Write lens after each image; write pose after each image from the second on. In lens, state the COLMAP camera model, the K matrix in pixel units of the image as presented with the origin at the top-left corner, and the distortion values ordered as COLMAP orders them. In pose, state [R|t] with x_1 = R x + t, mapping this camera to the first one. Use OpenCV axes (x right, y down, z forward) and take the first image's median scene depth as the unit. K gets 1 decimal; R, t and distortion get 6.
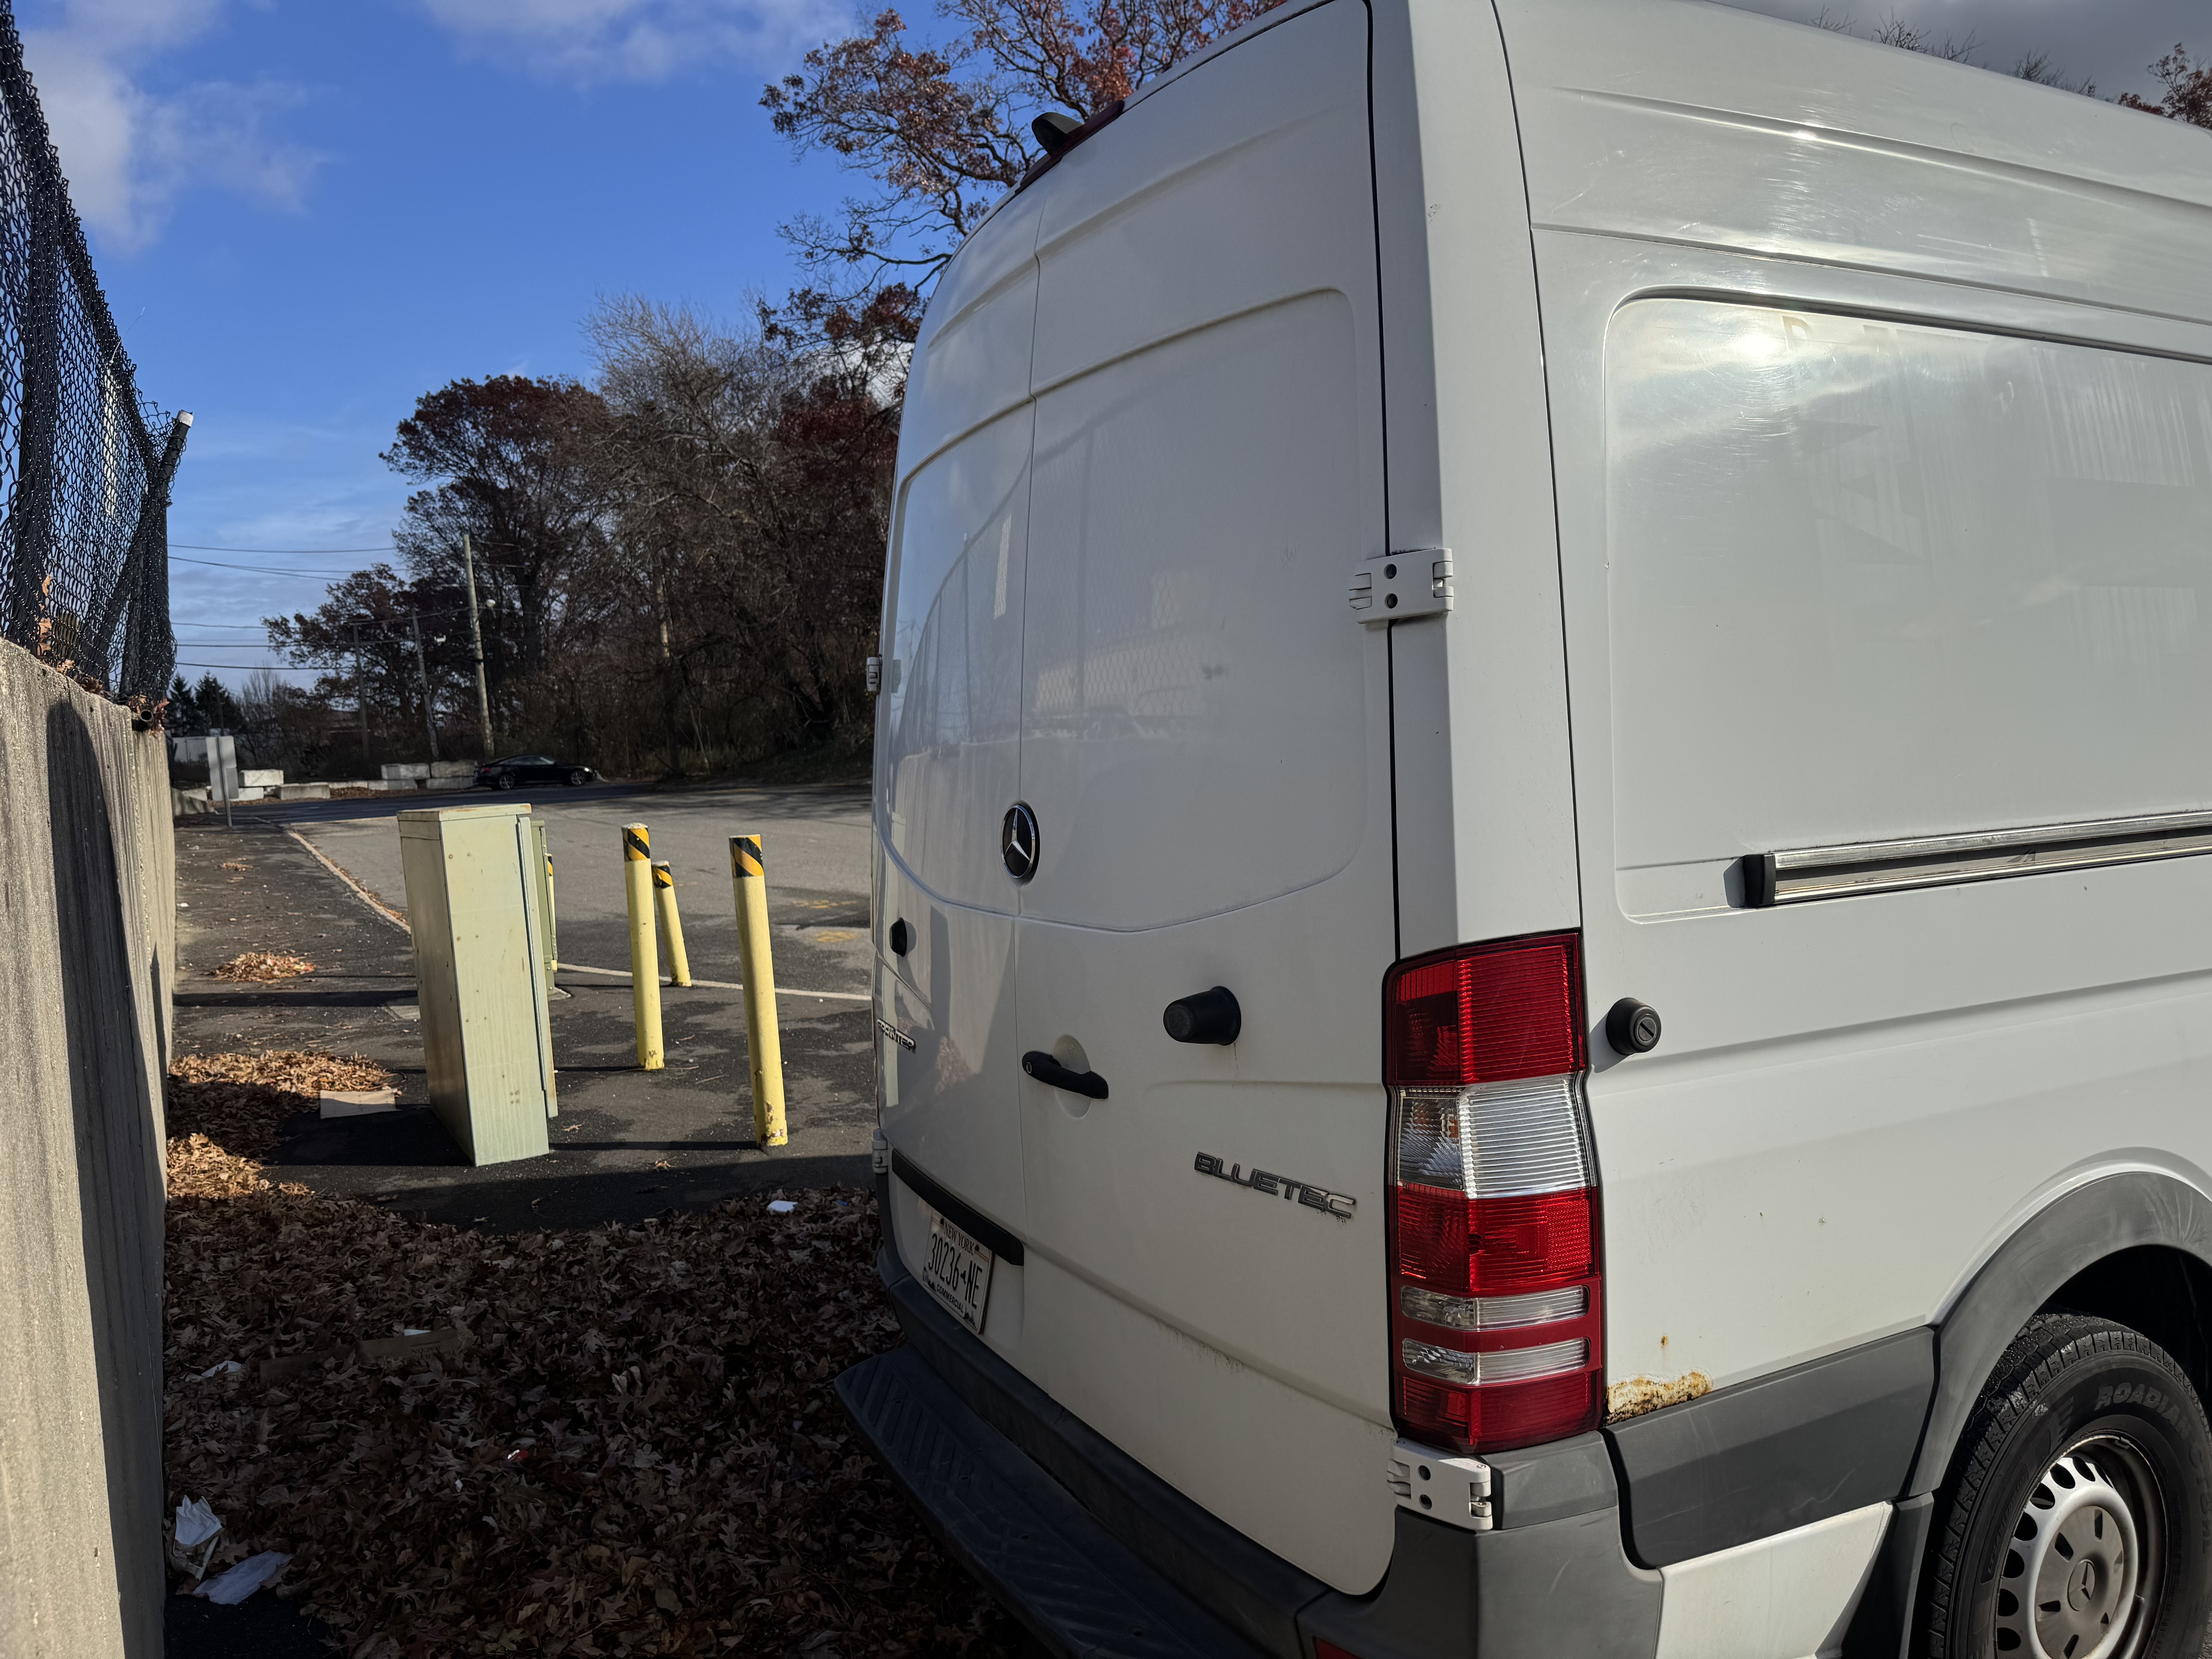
lens RADIAL K [[1584.6, 0, 1066.3], [0, 1584.6, 798.5], [0, 0, 1]] dist [0.037242, -0.056620]
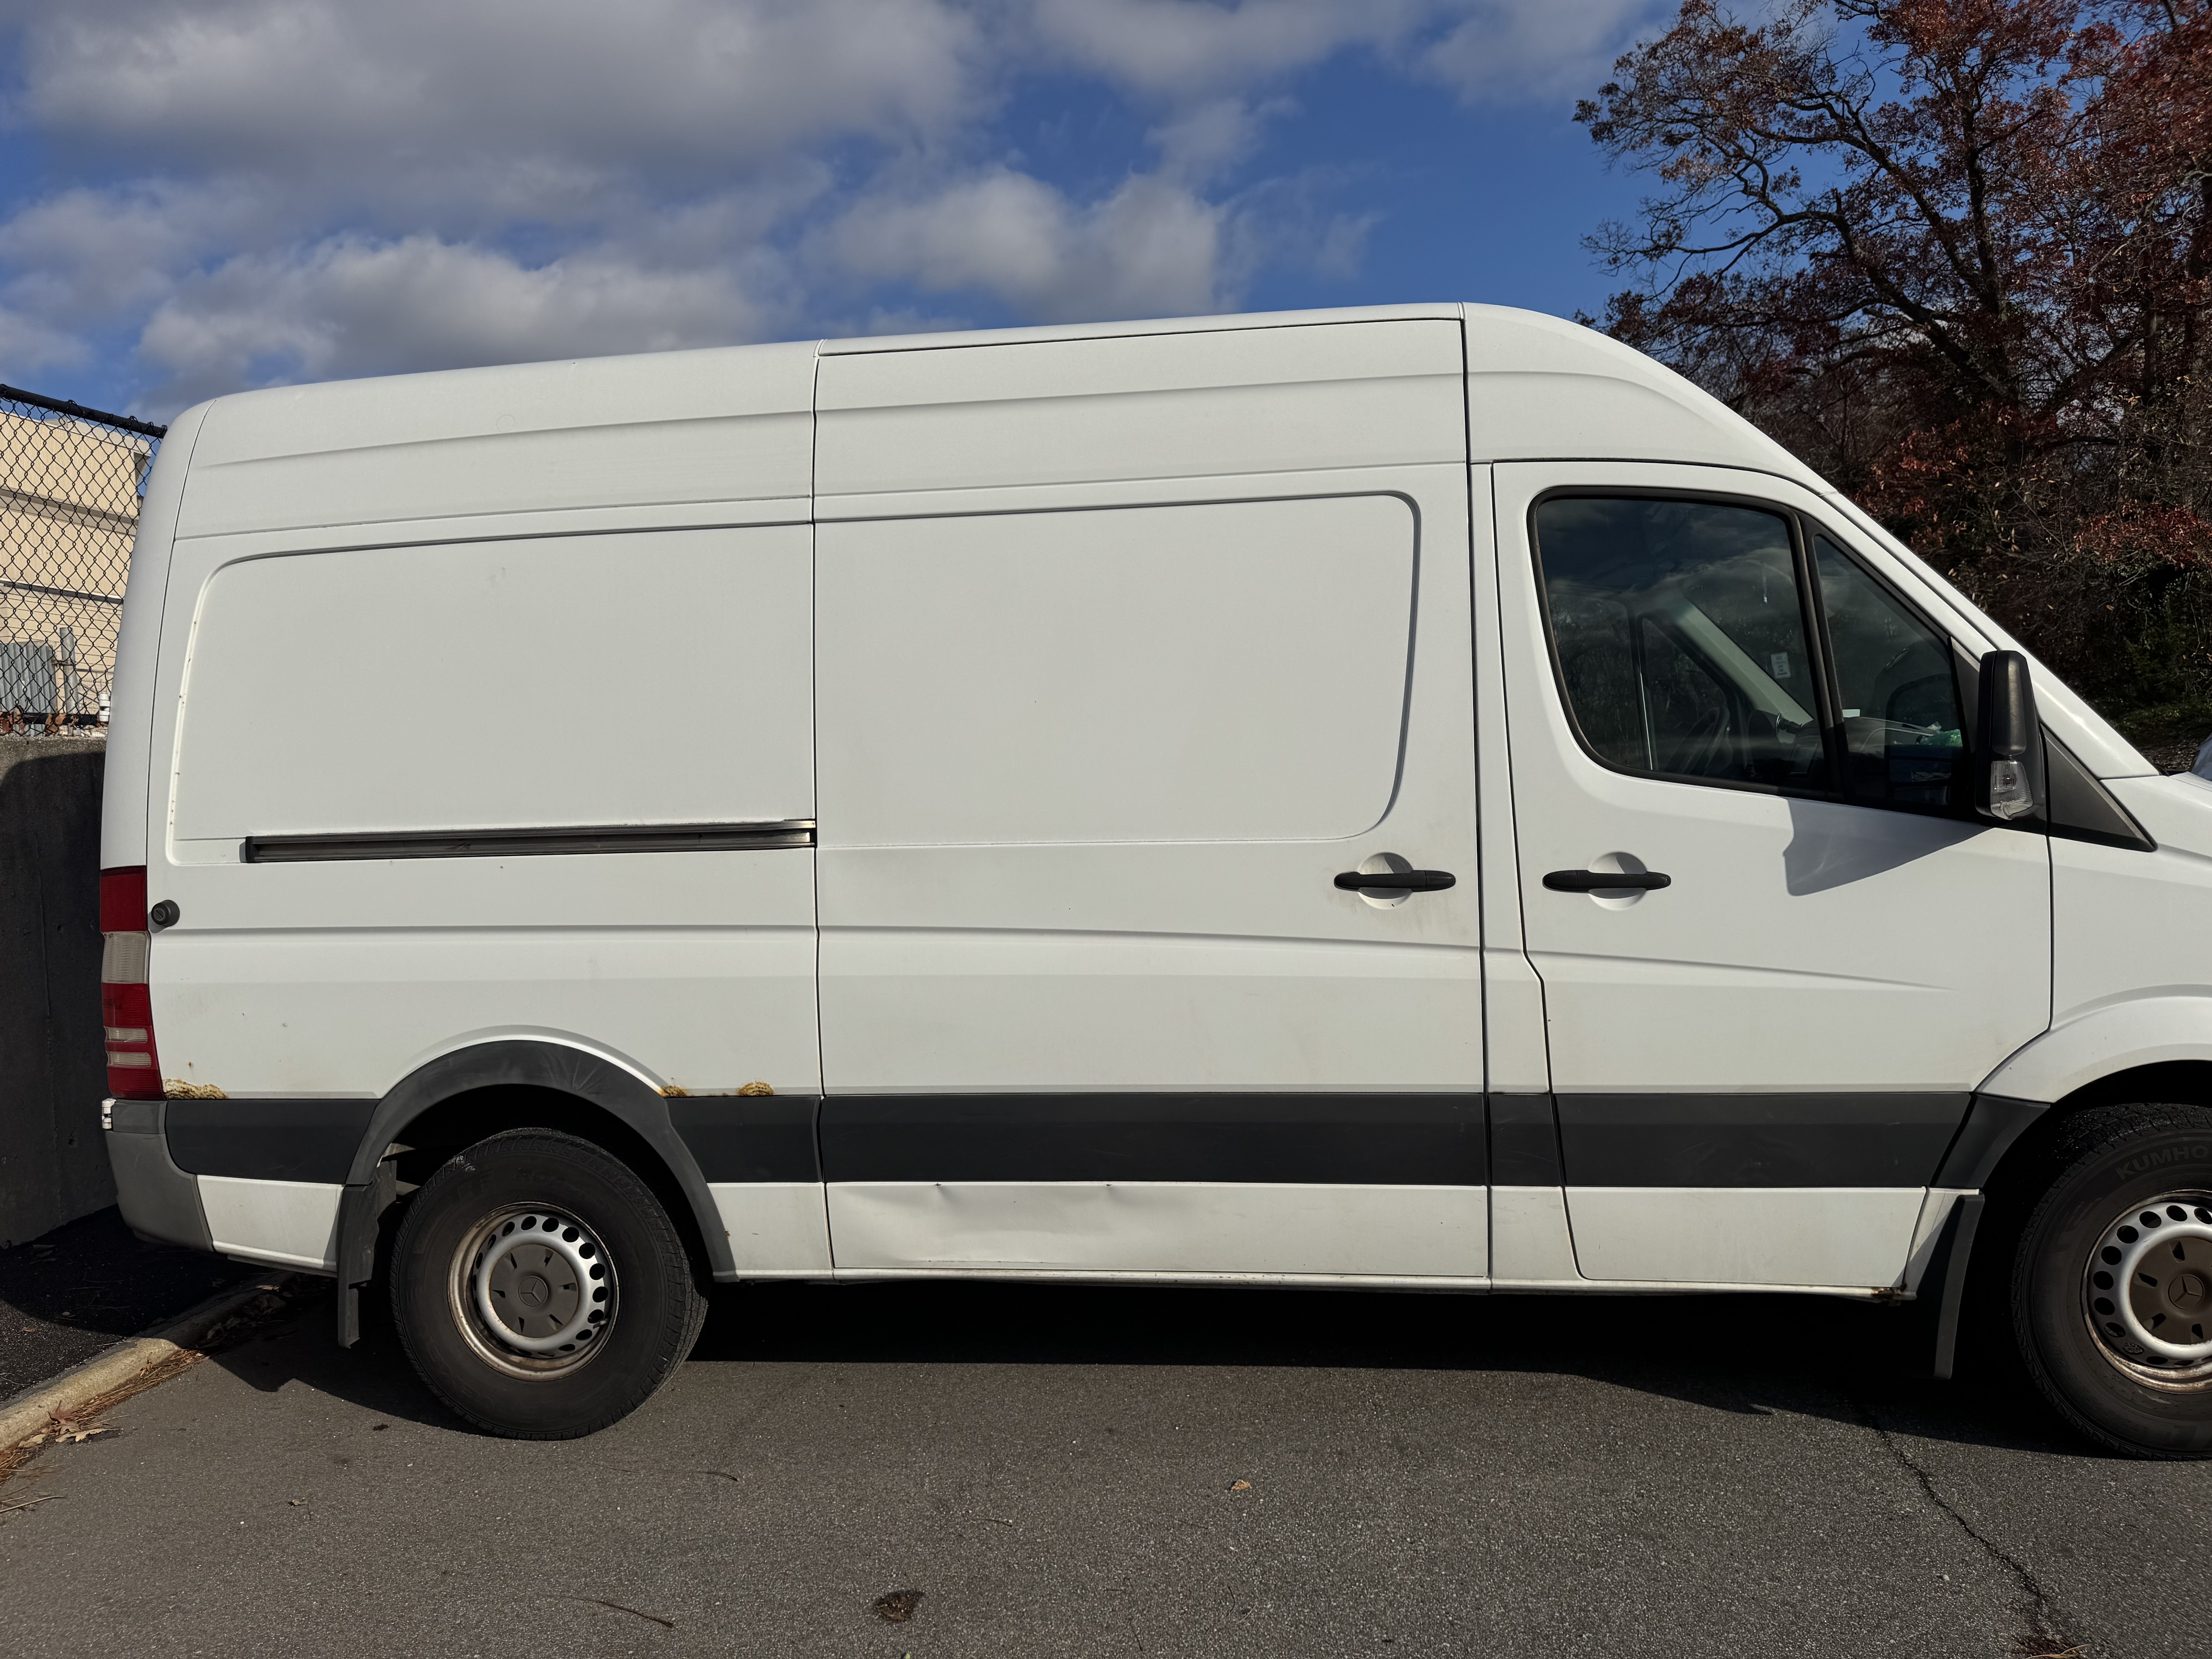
lens RADIAL K [[1584.6, 0, 1130.7], [0, 1584.6, 824.9], [0, 0, 1]] dist [0.037242, -0.056620]
pose [[0.805447, 0.028230, -0.591995, 1.309603], [-0.017363, 0.999560, 0.024041, -0.024372], [0.592414, -0.009085, 0.805583, 0.021584]]
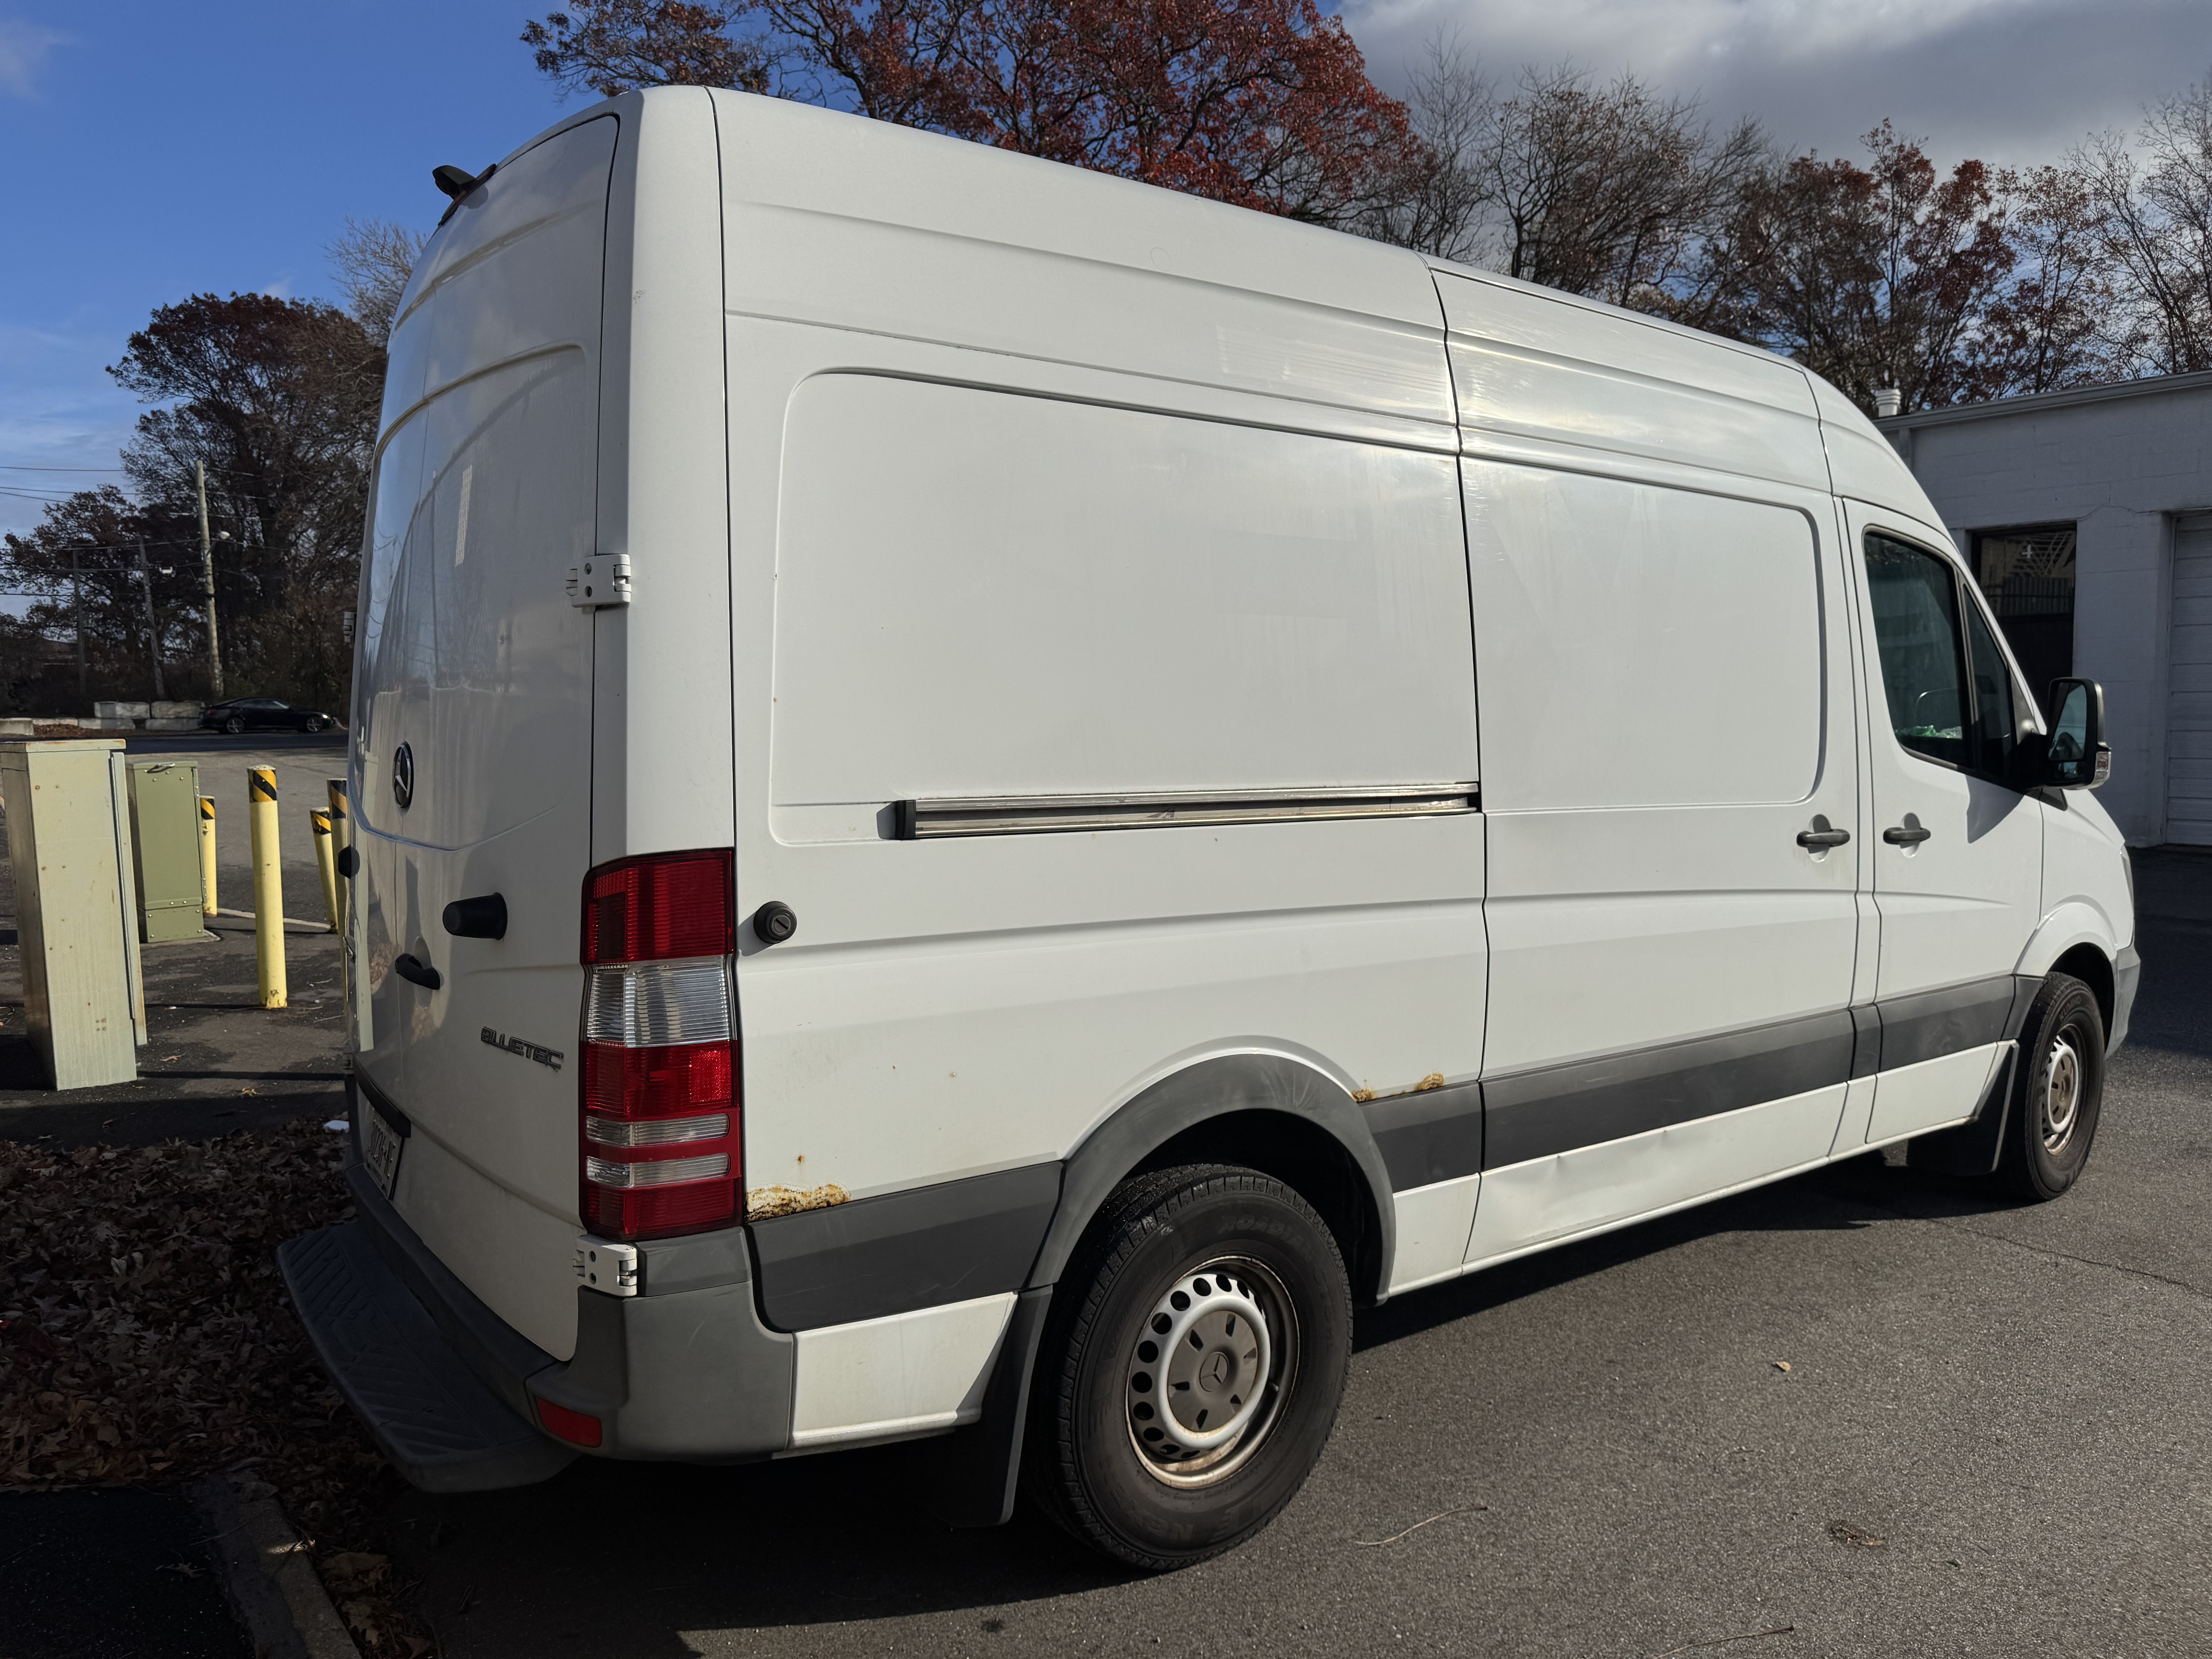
lens RADIAL K [[1584.6, 0, 1113.0], [0, 1584.6, 803.9], [0, 0, 1]] dist [0.037242, -0.056620]
pose [[0.987462, 0.035878, 0.153727, 0.210178], [-0.038762, 0.999123, 0.015804, 0.005724], [-0.153025, -0.021565, 0.987987, -0.173910]]
